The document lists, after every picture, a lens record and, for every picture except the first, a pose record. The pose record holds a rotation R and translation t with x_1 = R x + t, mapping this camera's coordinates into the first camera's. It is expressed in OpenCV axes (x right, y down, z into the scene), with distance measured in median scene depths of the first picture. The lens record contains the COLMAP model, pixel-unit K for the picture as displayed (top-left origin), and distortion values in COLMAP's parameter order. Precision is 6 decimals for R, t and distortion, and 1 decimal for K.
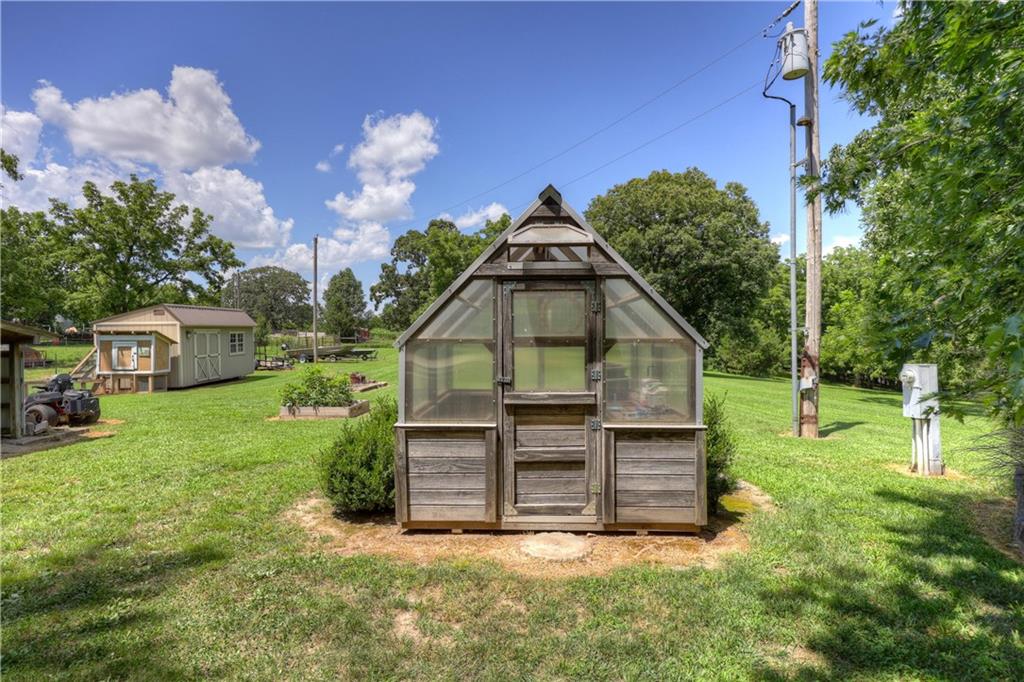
lens RADIAL K [[522.3, 0, 510.6], [0, 522.3, 339.3], [0, 0, 1]] dist [0.002863, -0.000230]
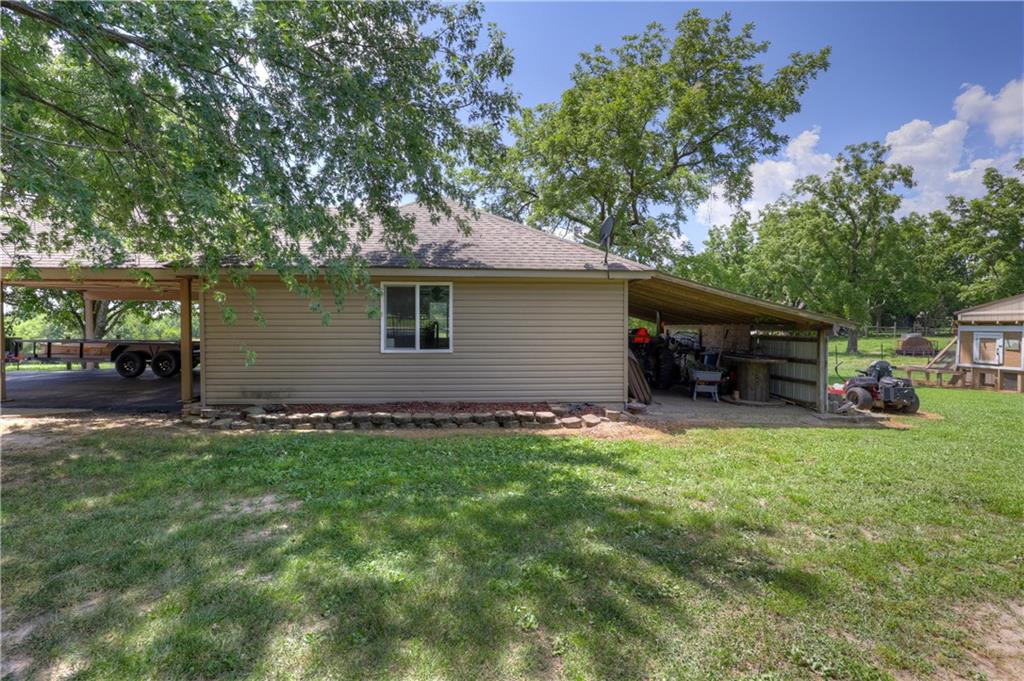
lens RADIAL K [[480.6, 0, 512.7], [0, 480.6, 332.9], [0, 0, 1]] dist [0.002391, 0.000367]
pose [[0.087697, 0.018982, -0.995966, 0.022581], [-0.014930, 0.999731, 0.017739, 0.001954], [0.996035, 0.013314, 0.087957, 0.103530]]
